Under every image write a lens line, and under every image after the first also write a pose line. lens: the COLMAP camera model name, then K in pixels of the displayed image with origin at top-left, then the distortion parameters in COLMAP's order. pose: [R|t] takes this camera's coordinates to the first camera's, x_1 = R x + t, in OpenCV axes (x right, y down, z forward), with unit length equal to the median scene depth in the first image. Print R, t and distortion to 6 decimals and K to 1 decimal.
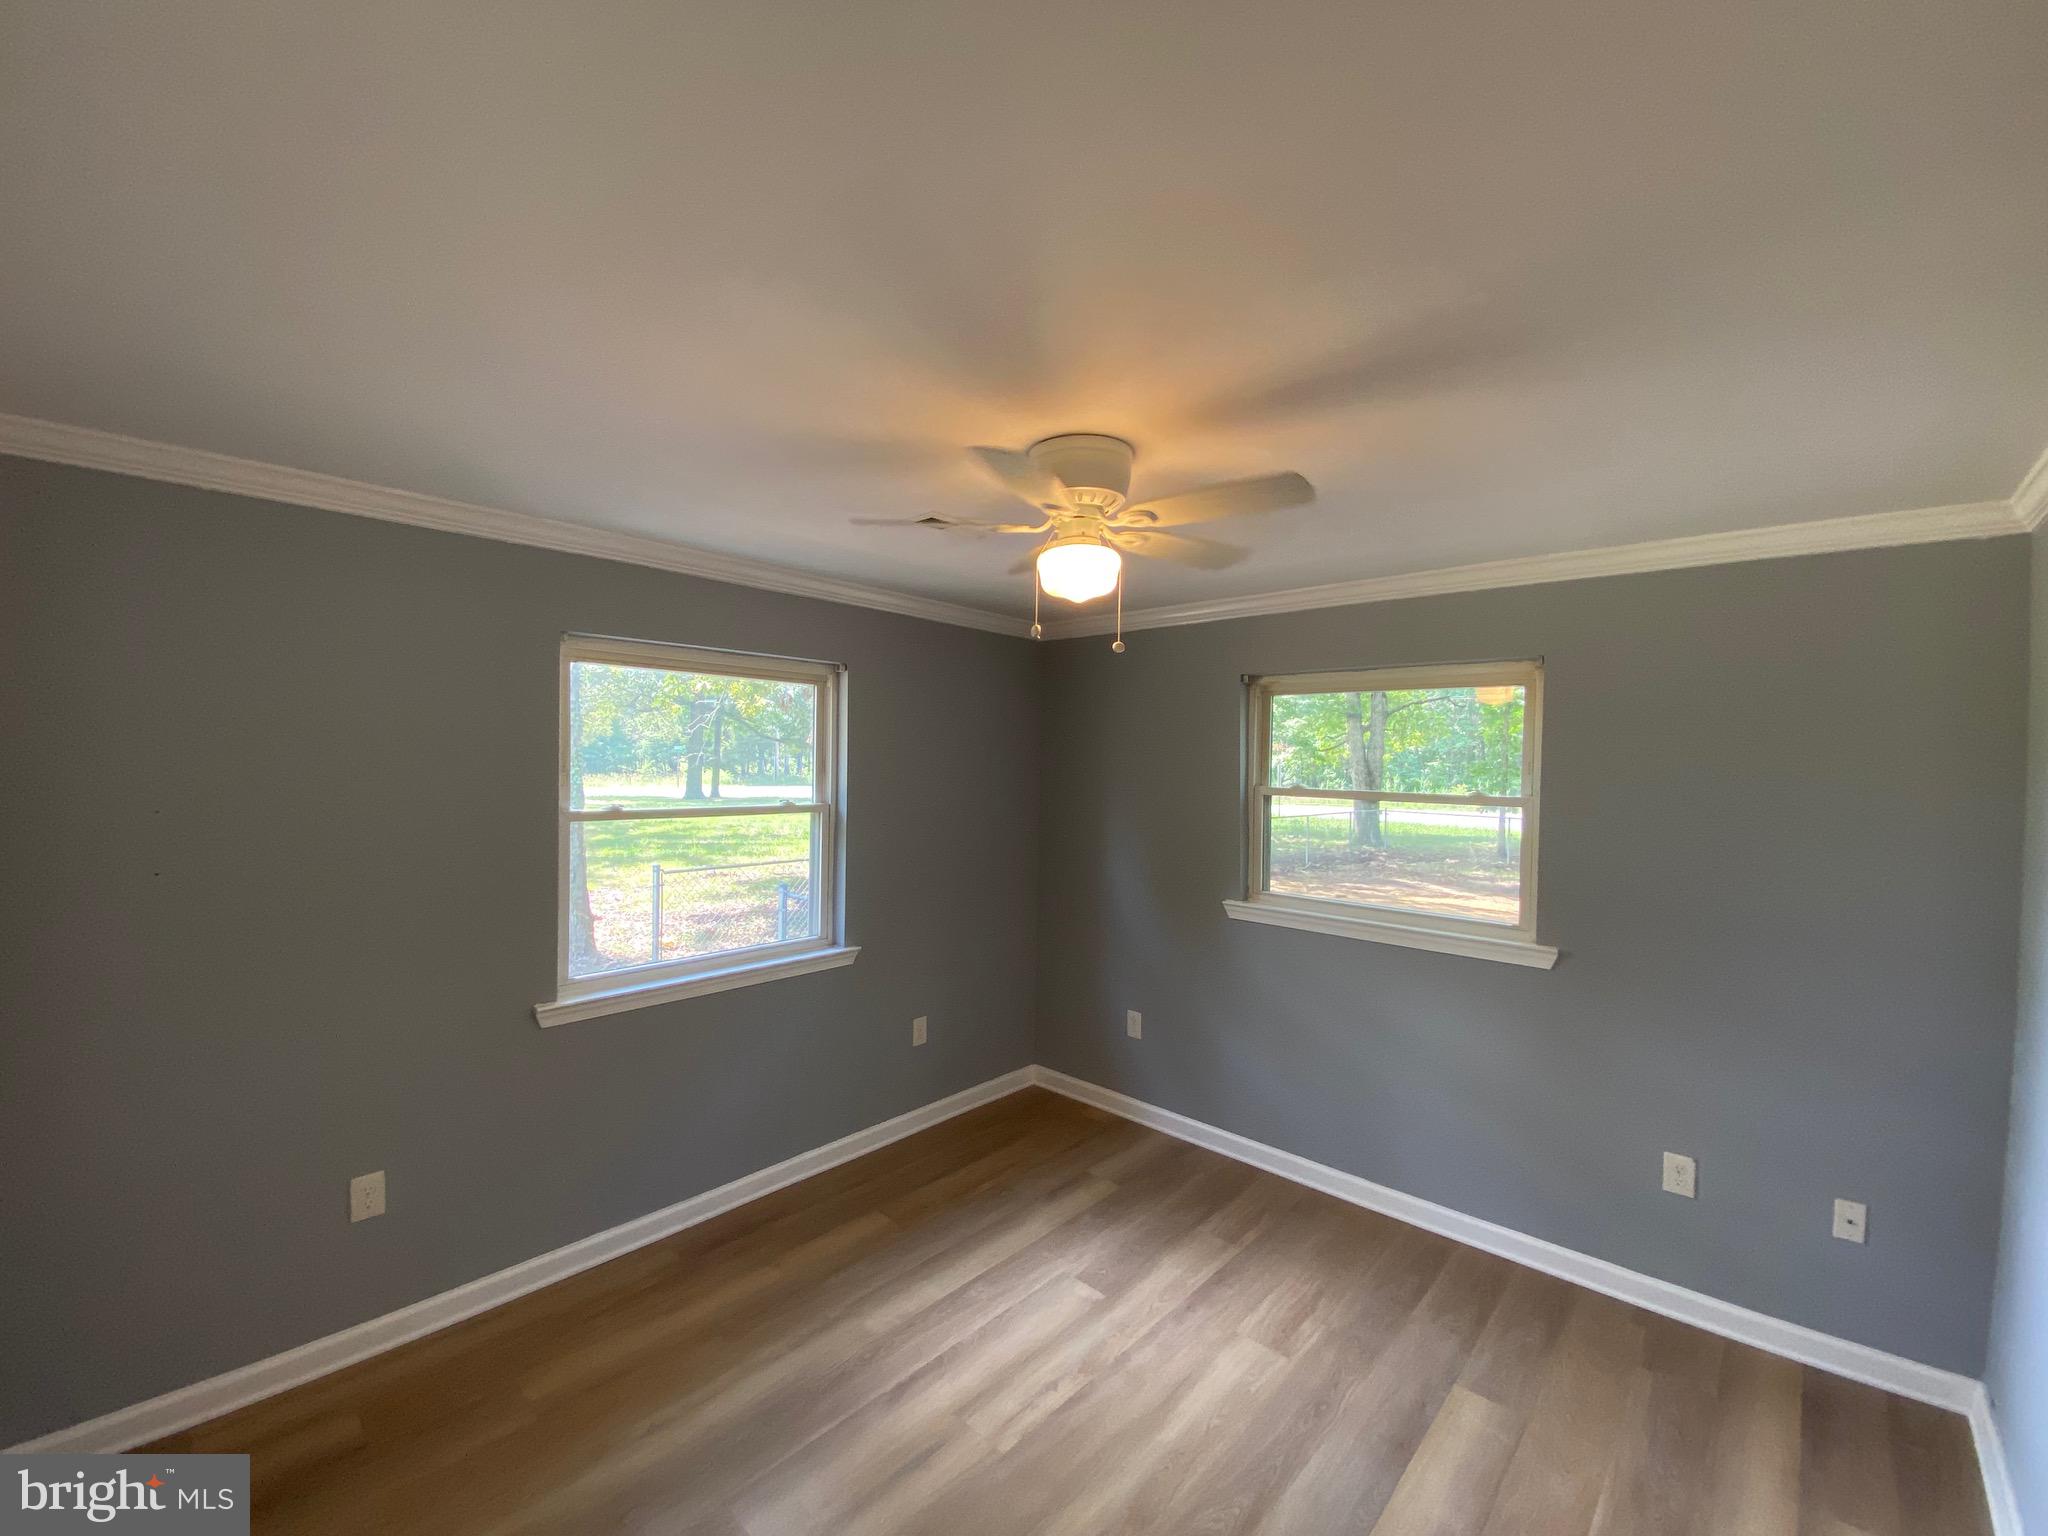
lens RADIAL K [[829.4, 0, 1014.5], [0, 829.4, 768.6], [0, 0, 1]] dist [-0.000043, 0.000076]
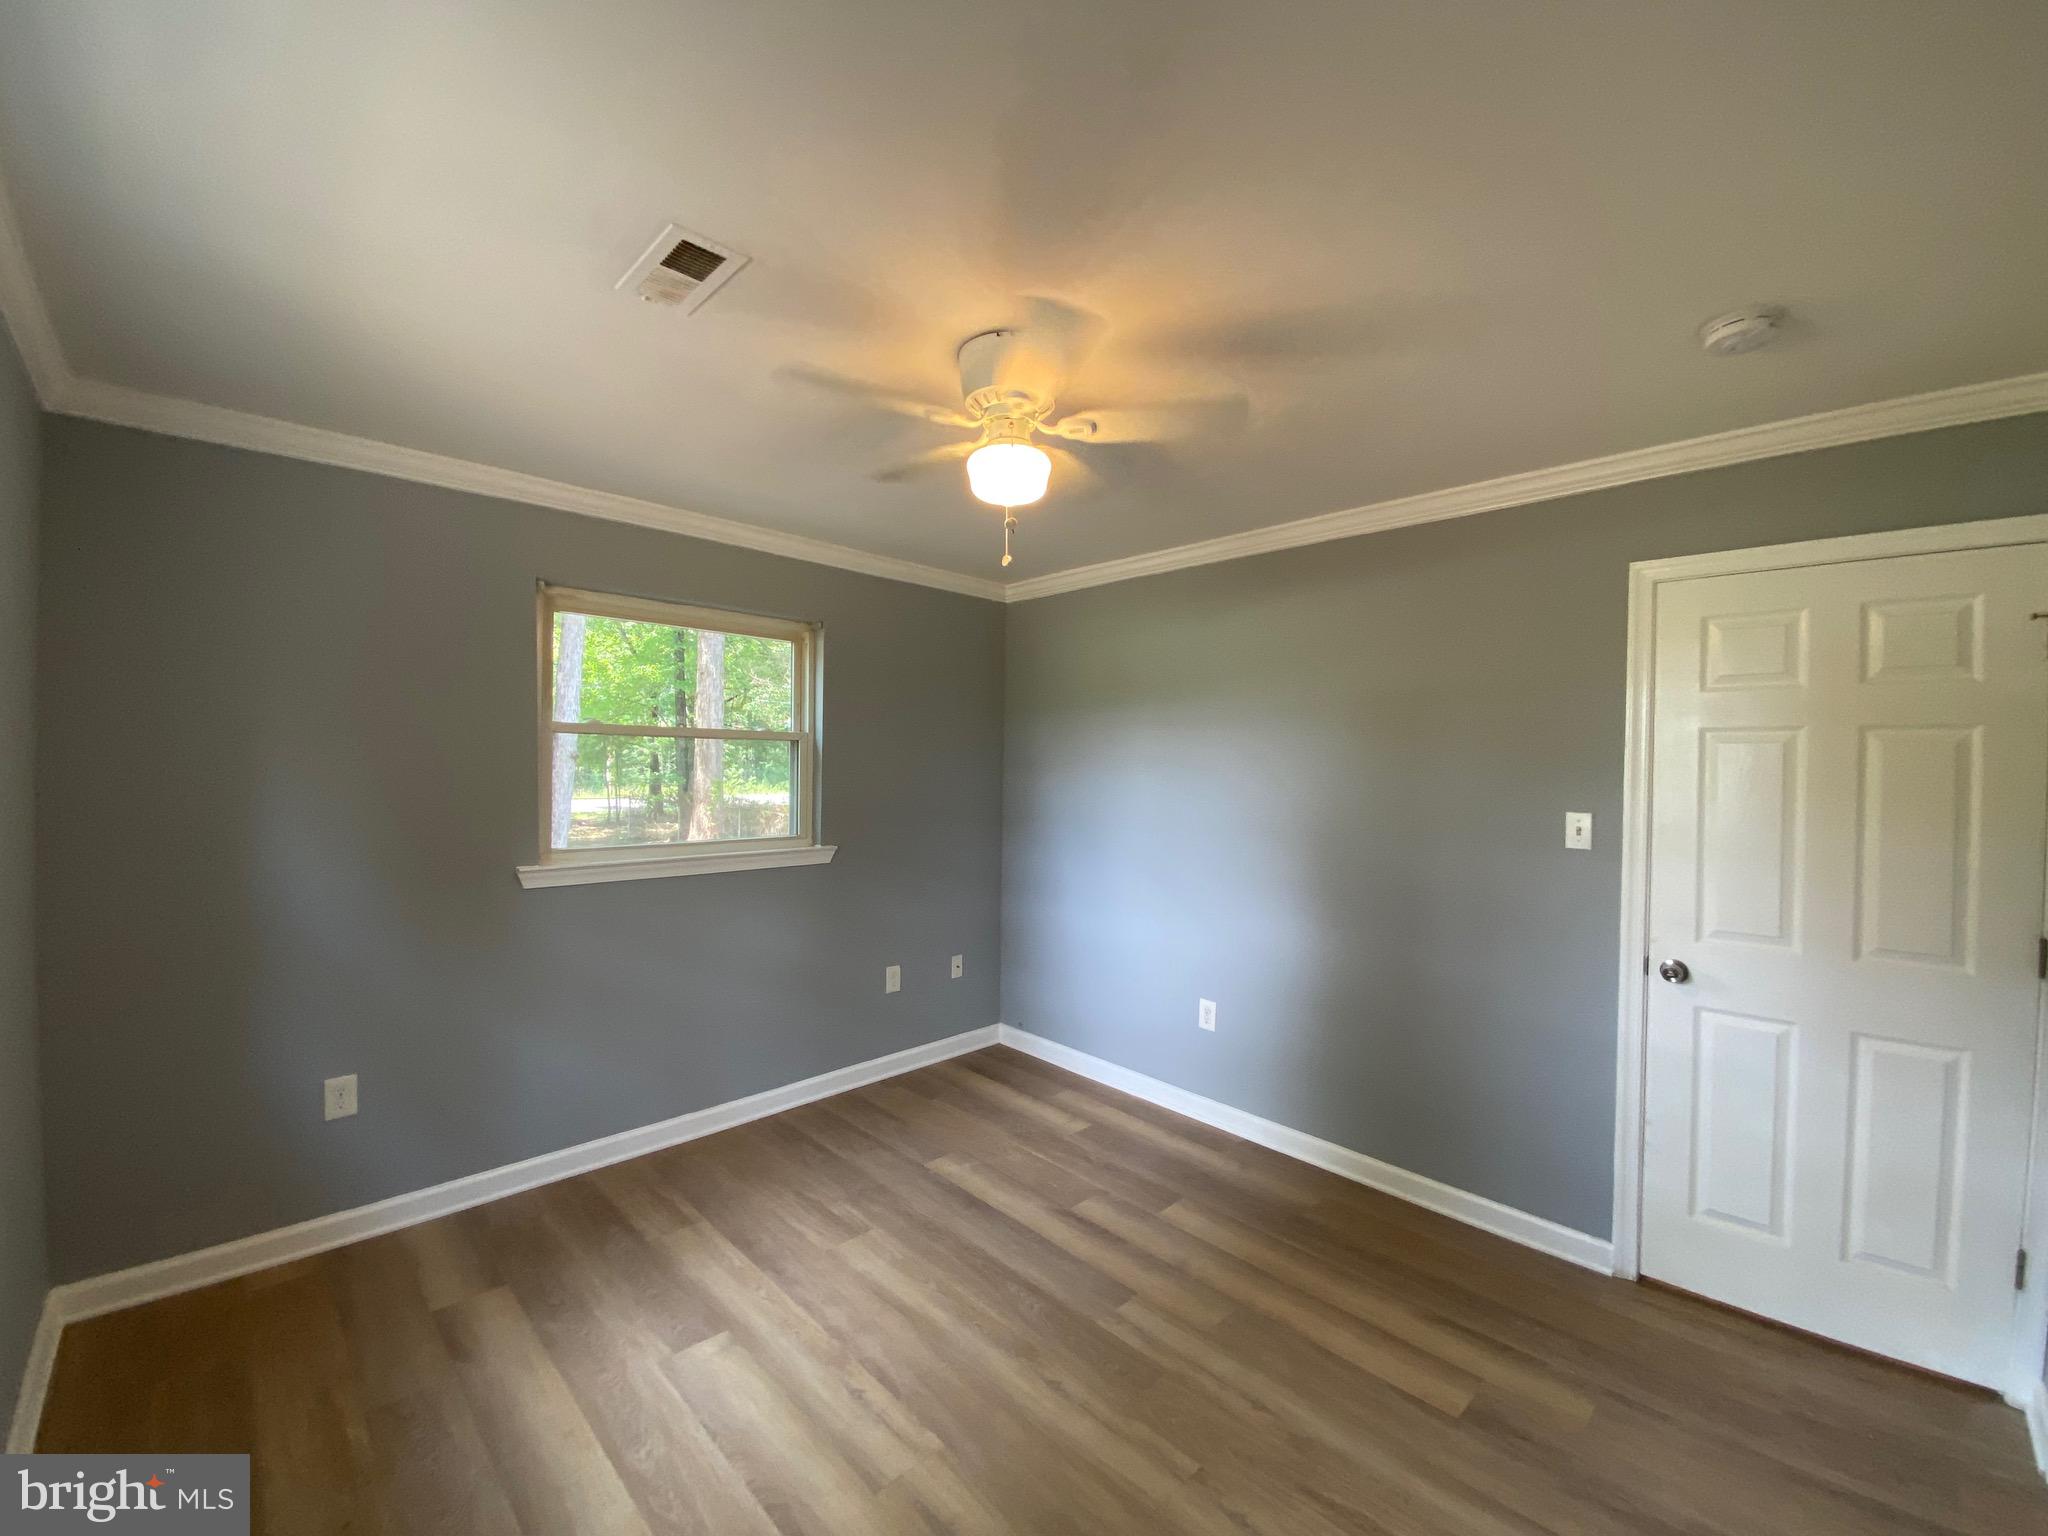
lens RADIAL K [[829.4, 0, 1014.5], [0, 829.4, 768.6], [0, 0, 1]] dist [-0.000043, 0.000076]
pose [[0.081683, -0.027276, 0.996285, -1.151336], [0.006925, 0.999617, 0.026800, 0.121209], [-0.996634, 0.004710, 0.081841, 1.142492]]
